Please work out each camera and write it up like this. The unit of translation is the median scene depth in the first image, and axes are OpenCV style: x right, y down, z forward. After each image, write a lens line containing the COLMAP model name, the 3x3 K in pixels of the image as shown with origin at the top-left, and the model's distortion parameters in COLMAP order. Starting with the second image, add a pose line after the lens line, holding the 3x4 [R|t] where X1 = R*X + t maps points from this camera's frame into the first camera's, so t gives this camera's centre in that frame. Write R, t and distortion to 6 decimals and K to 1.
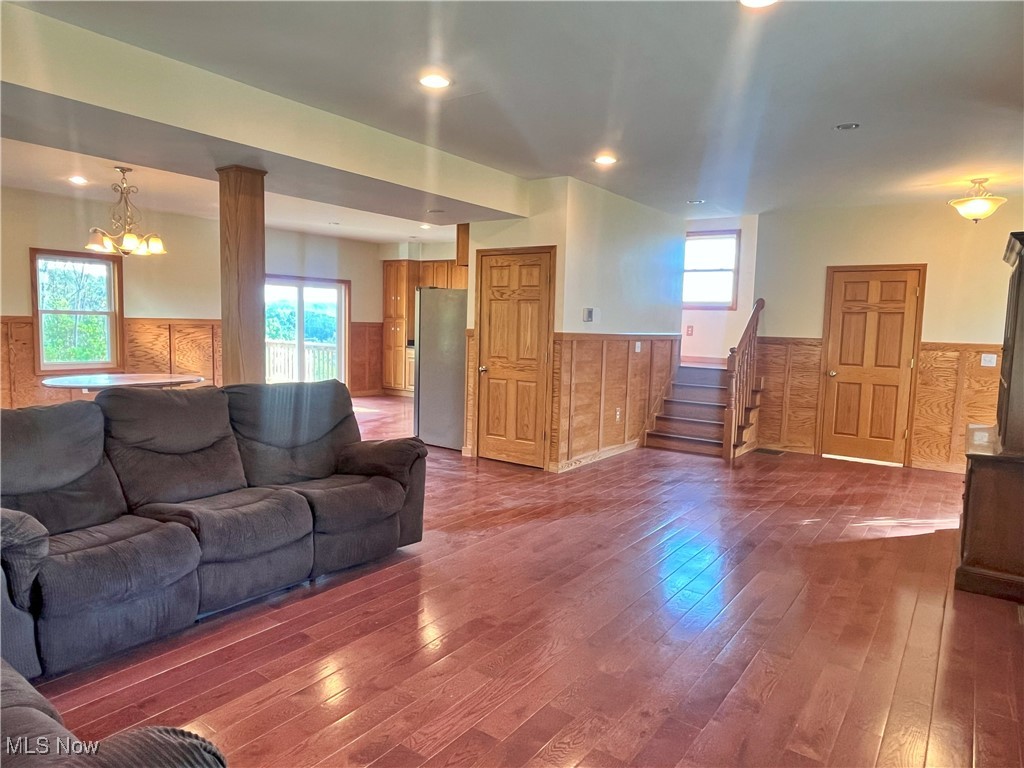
lens RADIAL K [[651.3, 0, 511.2], [0, 651.3, 384.5], [0, 0, 1]] dist [0.000473, 0.001753]
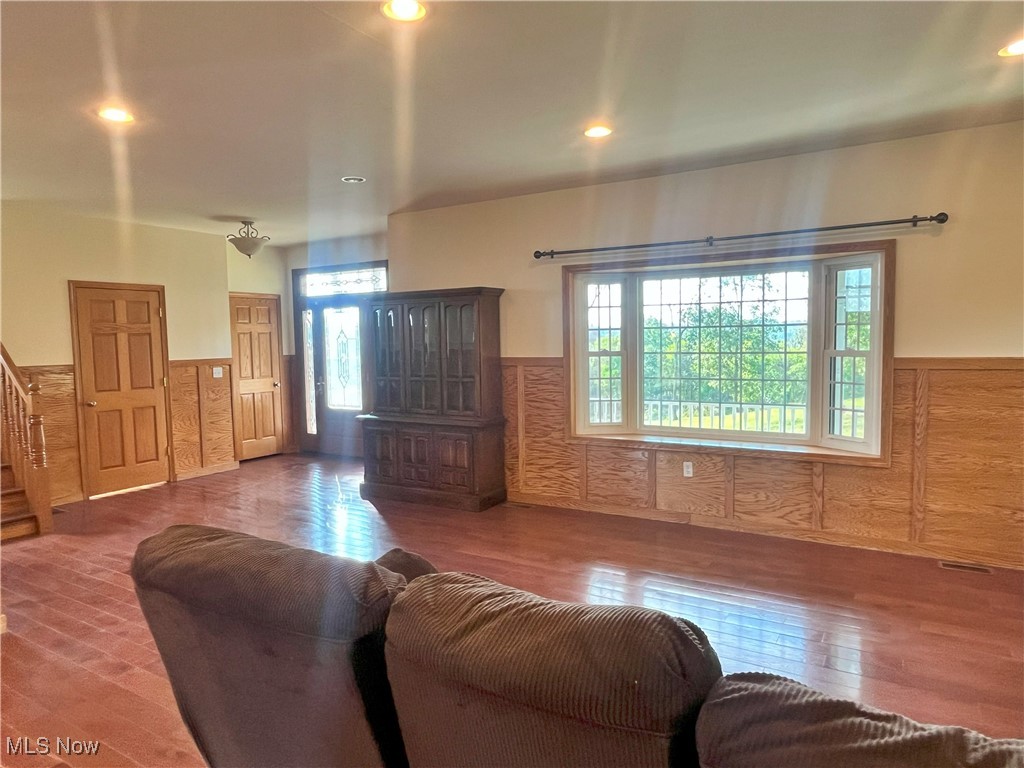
lens RADIAL K [[651.3, 0, 509.0], [0, 651.3, 385.2], [0, 0, 1]] dist [0.000473, 0.001753]
pose [[-0.072973, -0.097244, 0.992582, -0.441904], [0.111594, 0.988189, 0.105018, -0.074537], [-0.991071, 0.118430, -0.061259, 0.523173]]
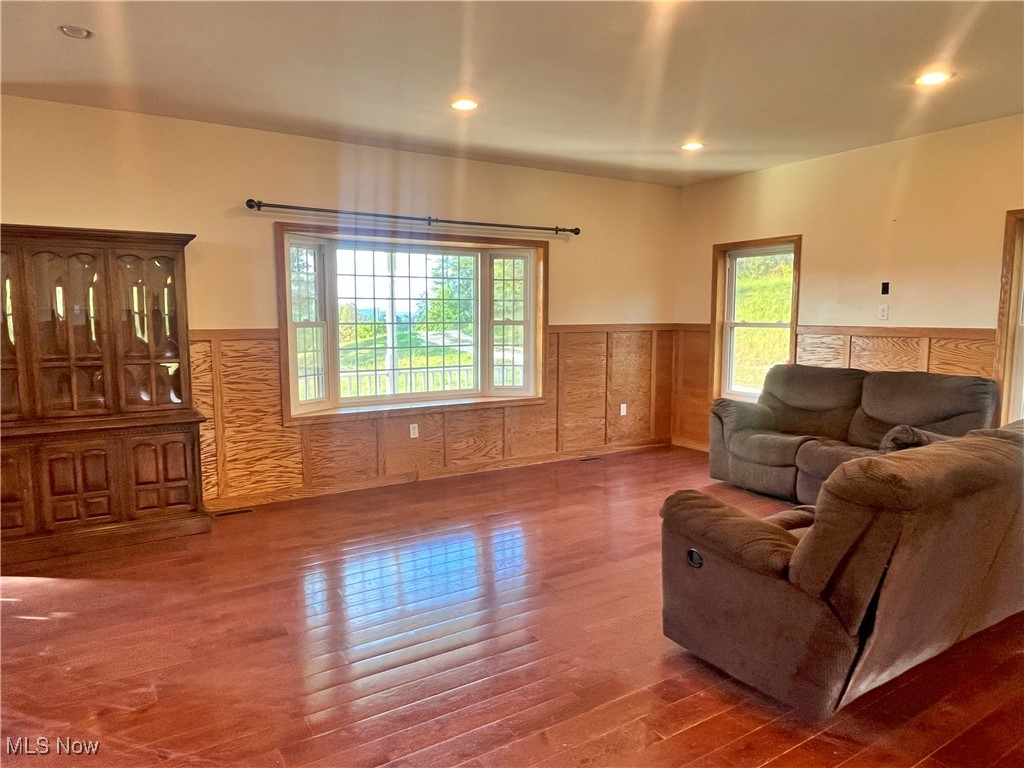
lens RADIAL K [[651.3, 0, 510.9], [0, 651.3, 378.1], [0, 0, 1]] dist [0.000473, 0.001753]
pose [[-0.922142, -0.075049, 0.379502, -0.192691], [0.006300, 0.977958, 0.208705, -0.102868], [-0.386800, 0.194846, -0.901344, 0.874112]]
